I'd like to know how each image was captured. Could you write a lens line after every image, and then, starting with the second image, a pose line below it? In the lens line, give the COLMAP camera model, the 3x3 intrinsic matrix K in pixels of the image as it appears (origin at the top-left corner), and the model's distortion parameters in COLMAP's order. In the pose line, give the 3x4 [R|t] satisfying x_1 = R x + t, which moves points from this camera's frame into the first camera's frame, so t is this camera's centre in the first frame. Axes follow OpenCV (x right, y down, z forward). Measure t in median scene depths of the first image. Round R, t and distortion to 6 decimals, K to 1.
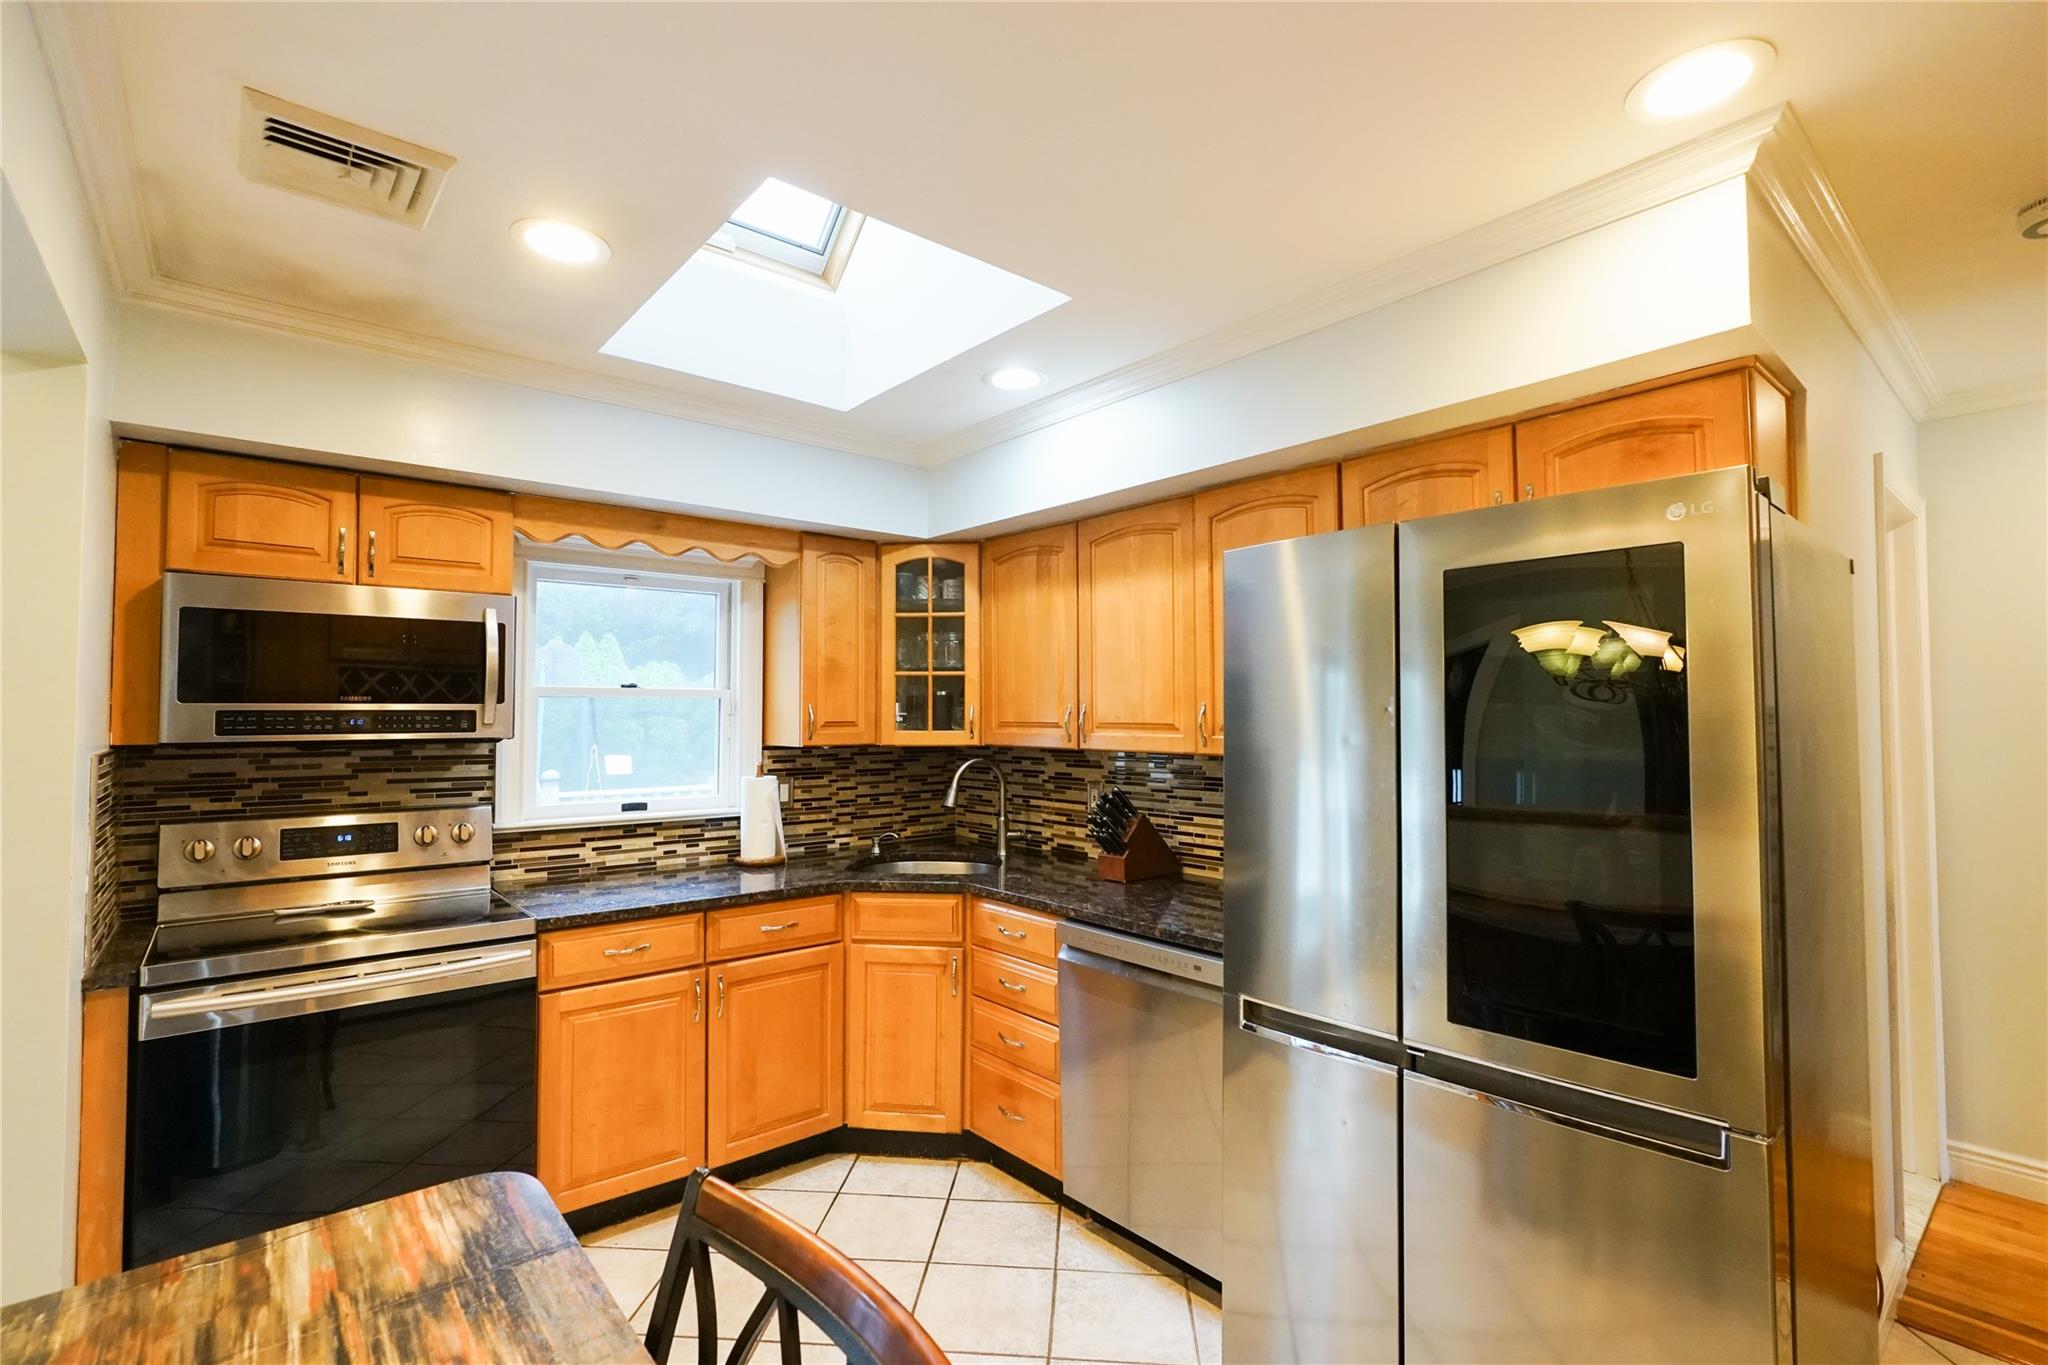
lens RADIAL K [[937.7, 0, 1015.1], [0, 937.7, 680.5], [0, 0, 1]] dist [-0.024660, 0.010994]
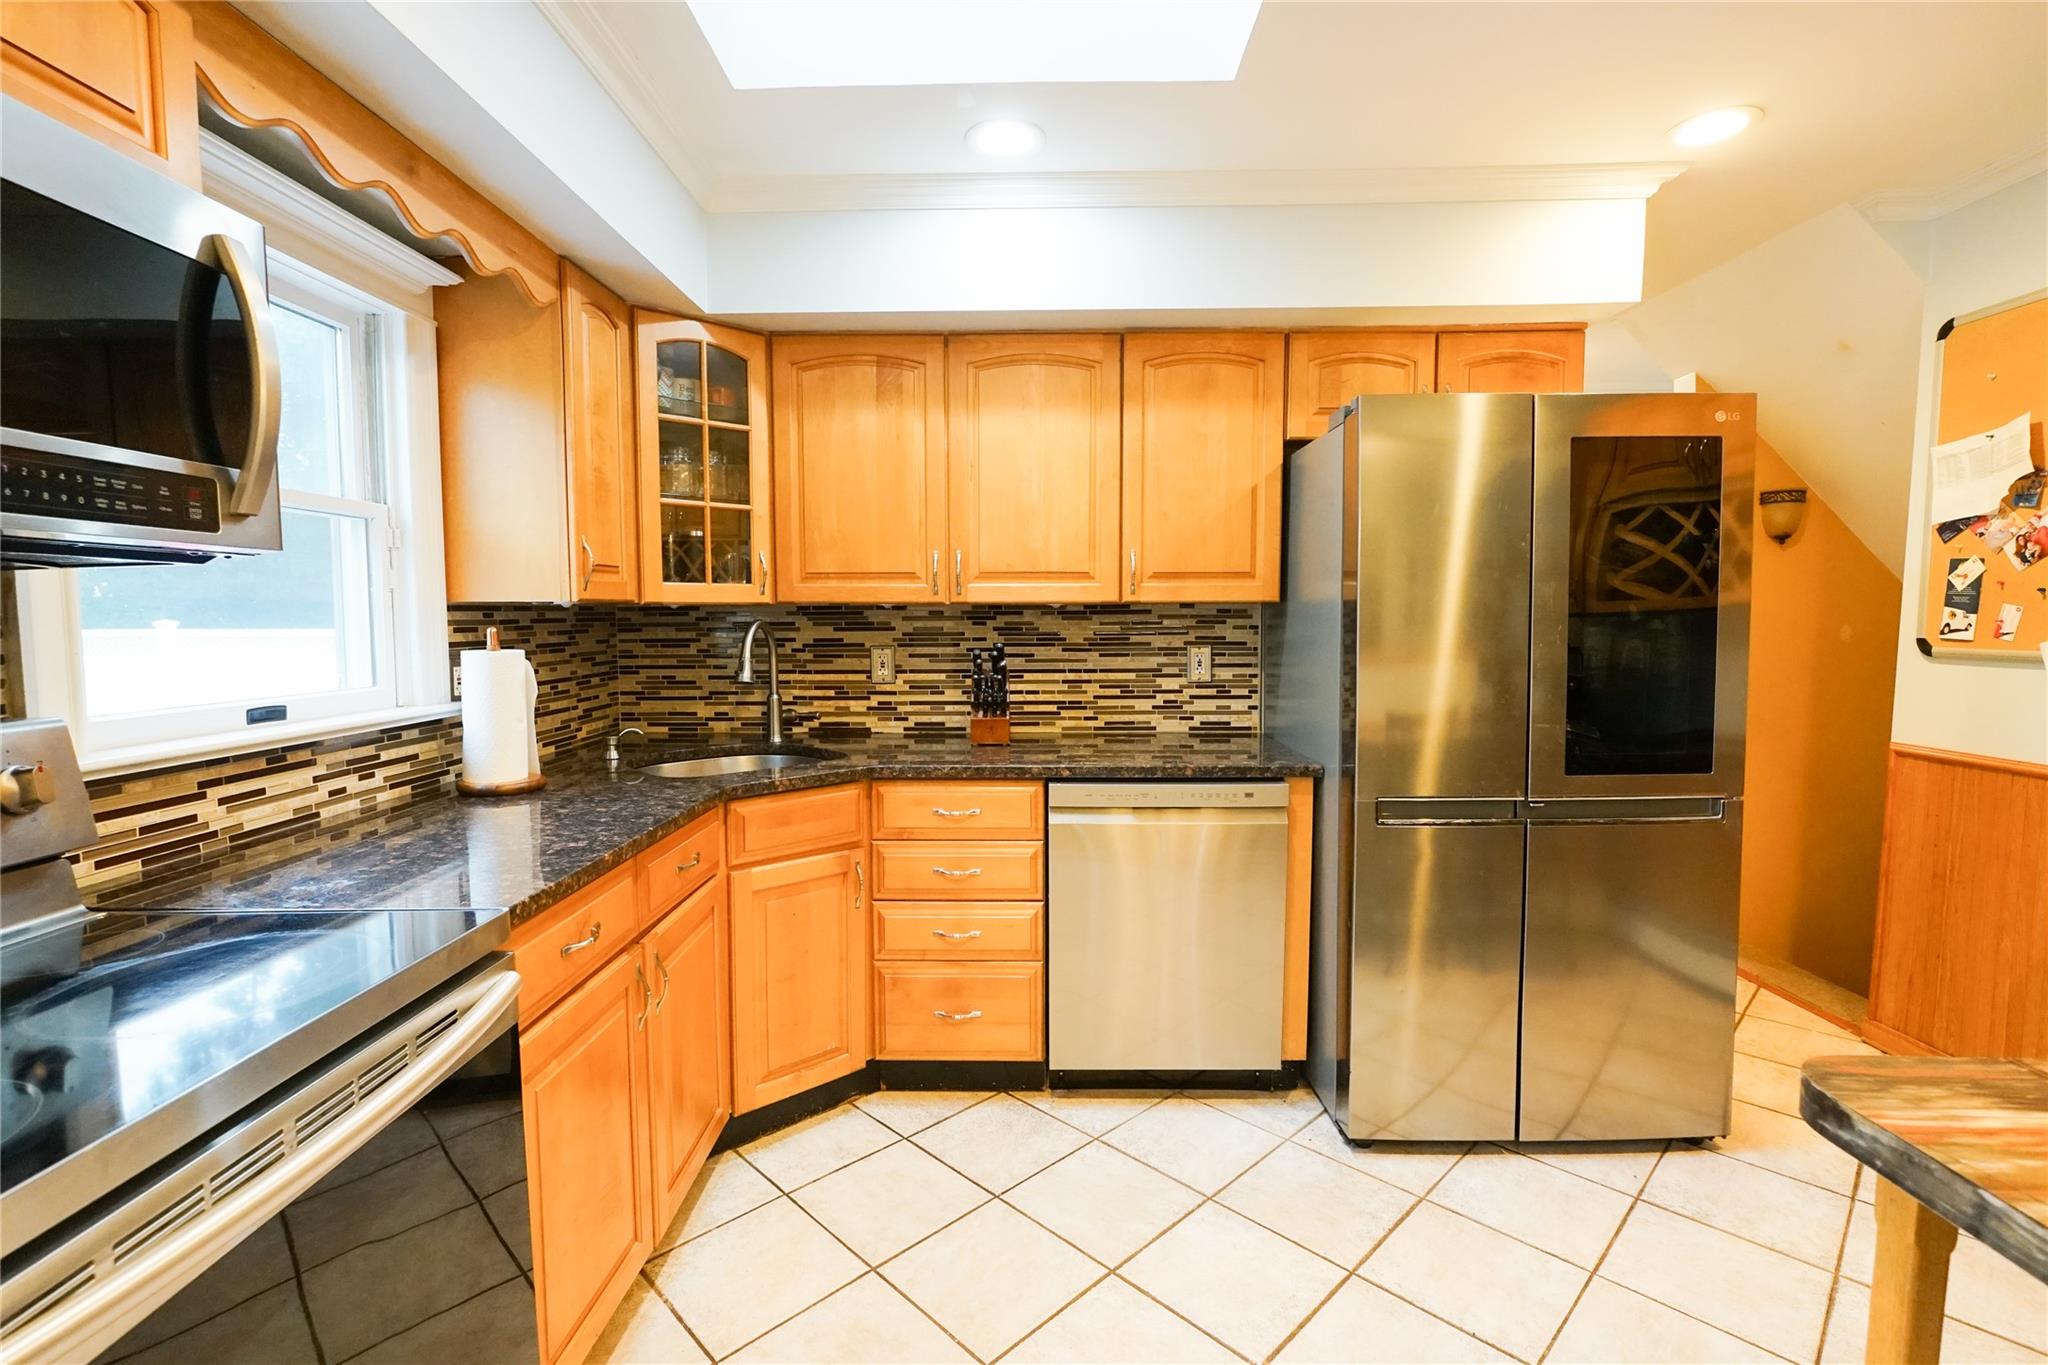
lens RADIAL K [[935.1, 0, 1024.0], [0, 935.1, 682.5], [0, 0, 1]] dist [-0.029279, 0.010304]
pose [[0.657696, -0.056913, 0.751131, -0.511944], [-0.024497, 0.994998, 0.096840, 0.057541], [-0.752885, -0.082092, 0.653012, 0.348415]]
